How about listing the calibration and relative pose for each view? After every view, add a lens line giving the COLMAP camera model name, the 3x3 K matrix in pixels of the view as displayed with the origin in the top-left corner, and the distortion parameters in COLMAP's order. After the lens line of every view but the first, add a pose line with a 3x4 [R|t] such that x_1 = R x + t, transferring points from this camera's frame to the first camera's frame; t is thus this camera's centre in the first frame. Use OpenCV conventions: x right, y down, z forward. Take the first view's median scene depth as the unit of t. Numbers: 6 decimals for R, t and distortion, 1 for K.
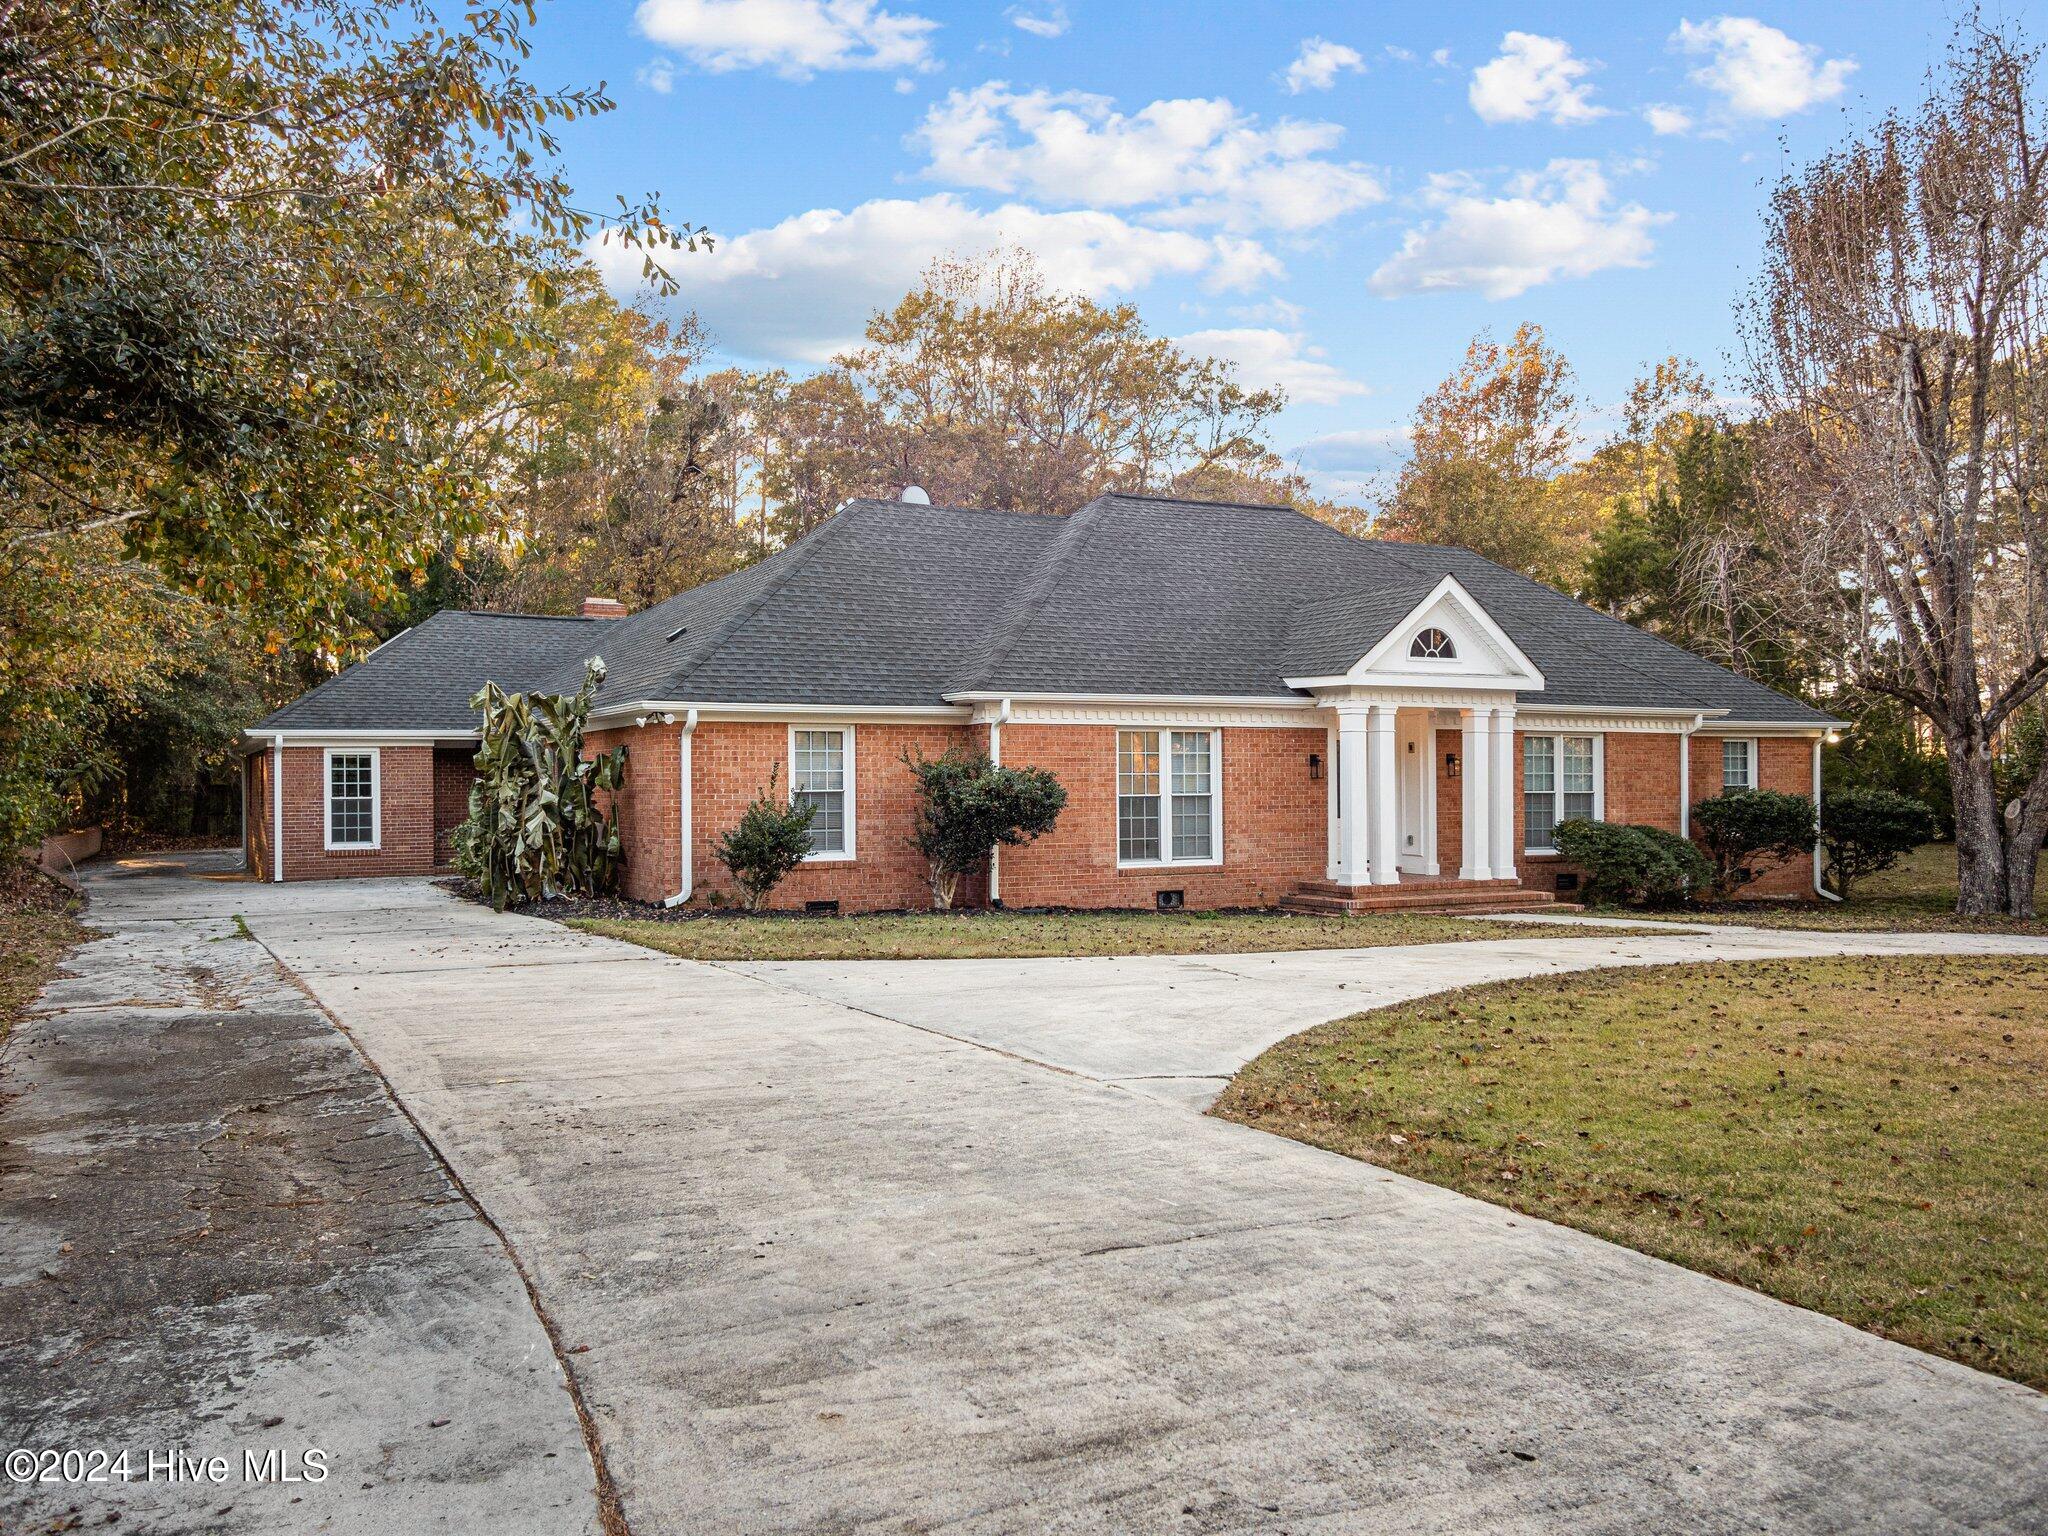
lens RADIAL K [[1679.8, 0, 1024.0], [0, 1679.8, 768.0], [0, 0, 1]] dist [-0.003448, 0.002681]
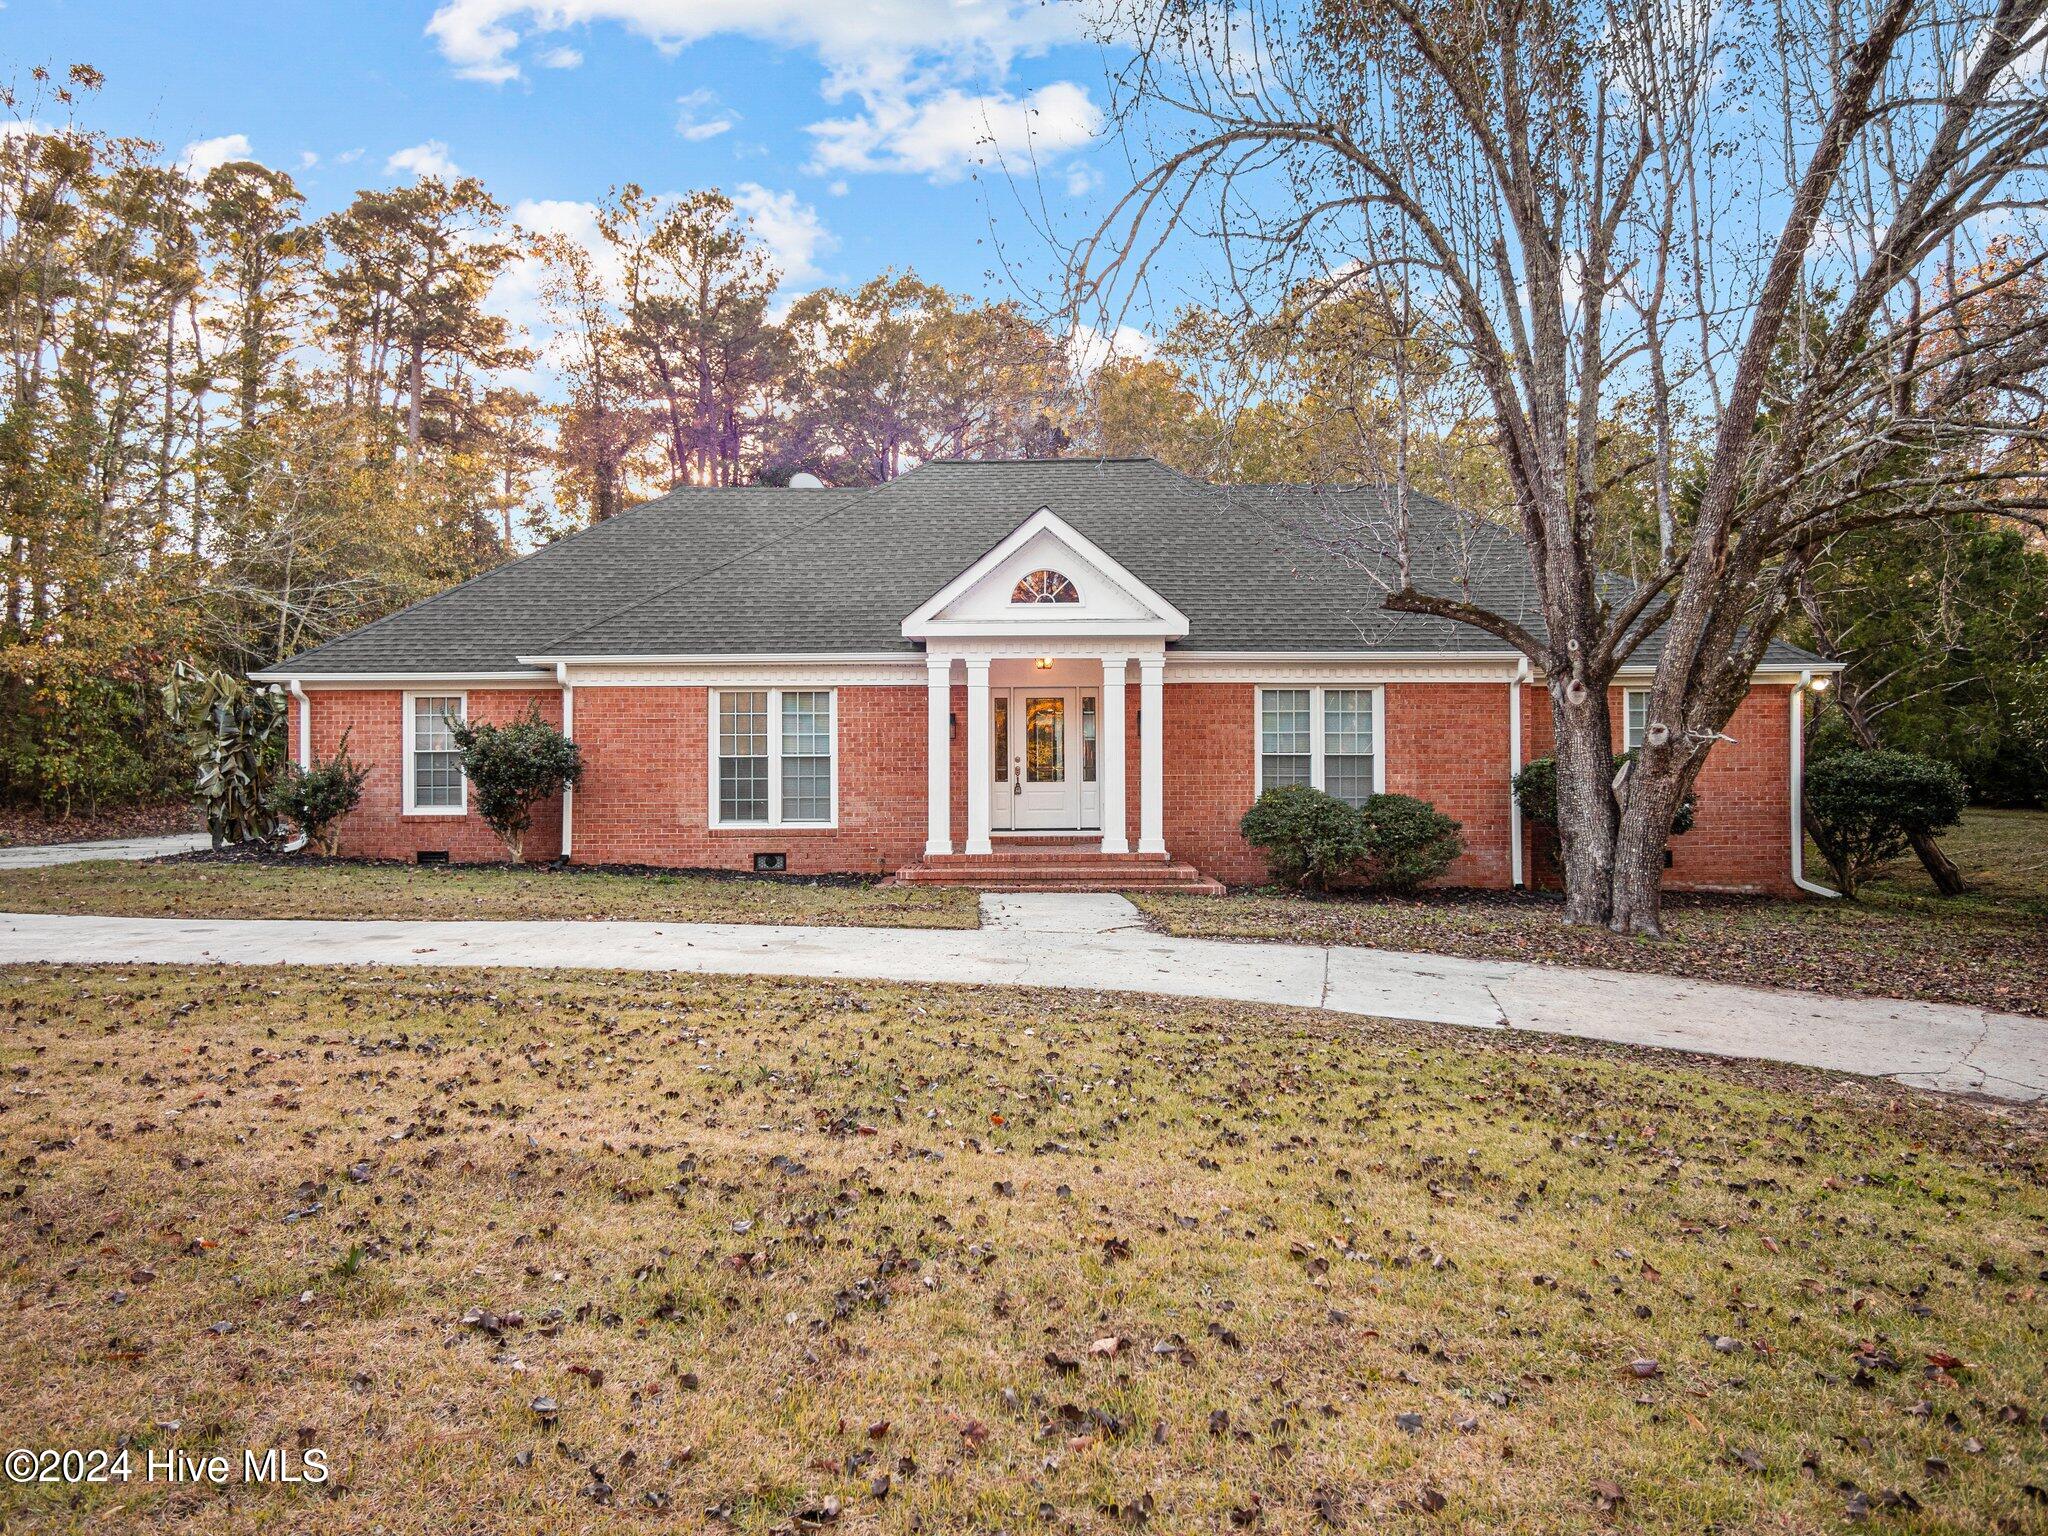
lens RADIAL K [[1367.4, 0, 1024.0], [0, 1367.4, 768.0], [0, 0, 1]] dist [-0.007114, -0.003477]
pose [[0.882861, 0.004276, -0.469614, 0.586103], [0.004712, 0.999828, 0.017961, 0.009334], [0.469610, -0.018070, 0.882689, 0.356041]]
